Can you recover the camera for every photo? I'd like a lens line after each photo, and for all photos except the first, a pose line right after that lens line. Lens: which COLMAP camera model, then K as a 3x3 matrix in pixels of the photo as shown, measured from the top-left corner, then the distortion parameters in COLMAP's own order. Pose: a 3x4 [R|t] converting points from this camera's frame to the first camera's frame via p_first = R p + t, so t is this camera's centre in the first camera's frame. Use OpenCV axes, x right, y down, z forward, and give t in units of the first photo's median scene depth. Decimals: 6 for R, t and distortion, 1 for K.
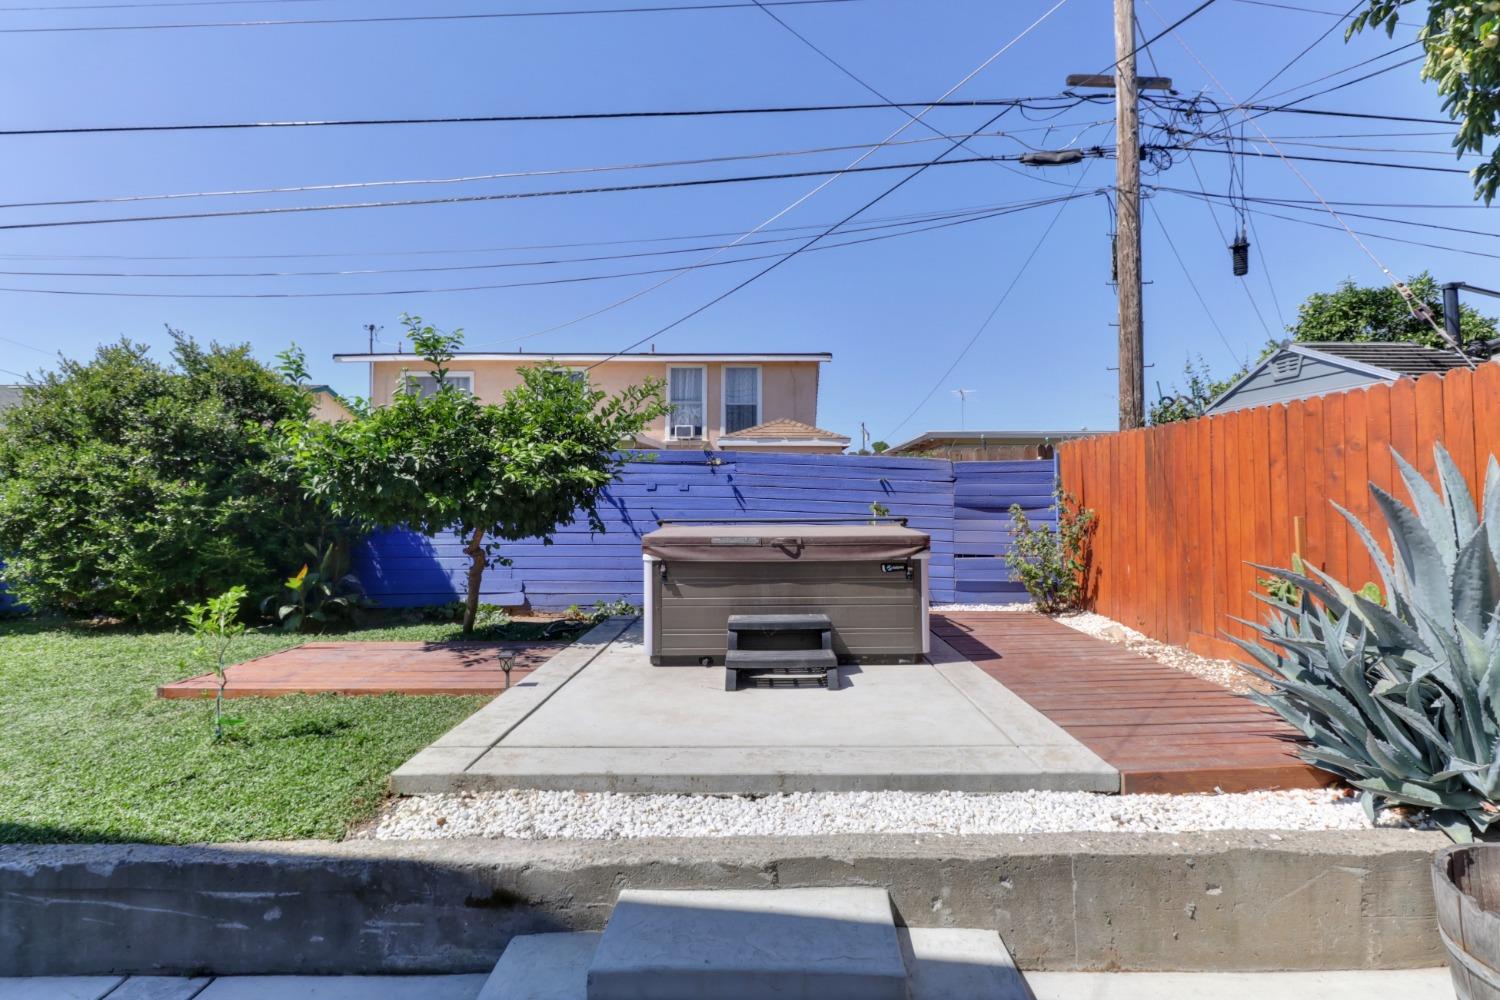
lens RADIAL K [[720.8, 0, 757.3], [0, 720.8, 484.1], [0, 0, 1]] dist [0.011520, -0.009084]
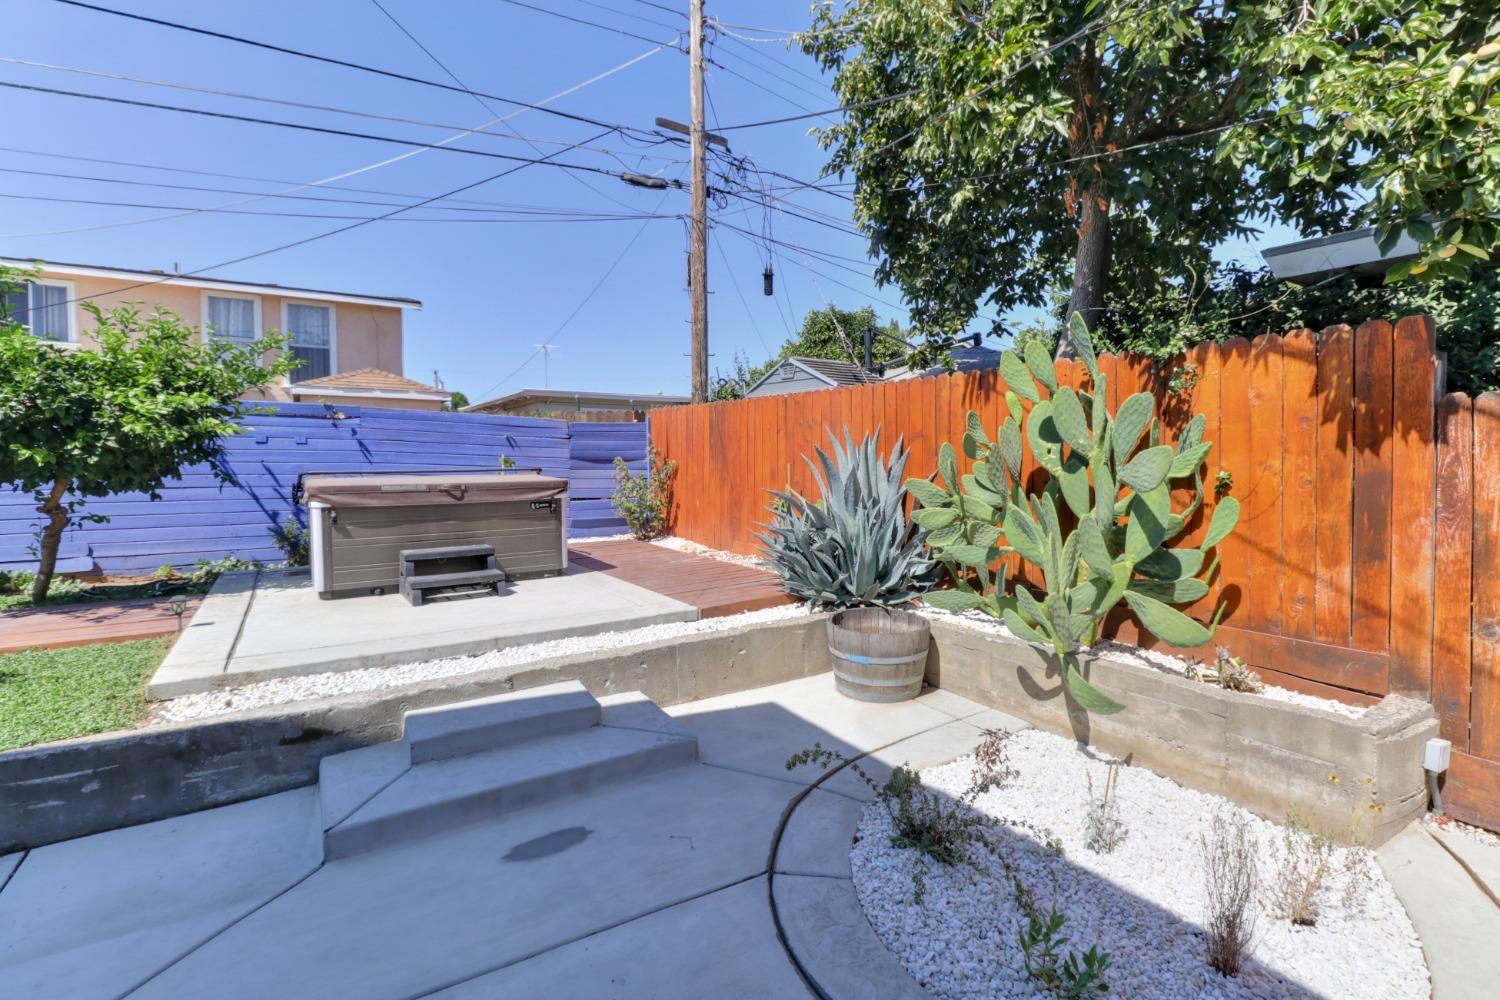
lens RADIAL K [[720.8, 0, 762.8], [0, 720.8, 465.2], [0, 0, 1]] dist [0.011520, -0.009084]
pose [[0.839387, -0.006773, 0.543492, -0.183648], [-0.013391, 0.999361, 0.033135, -0.005250], [-0.543369, -0.035091, 0.838760, -0.314395]]
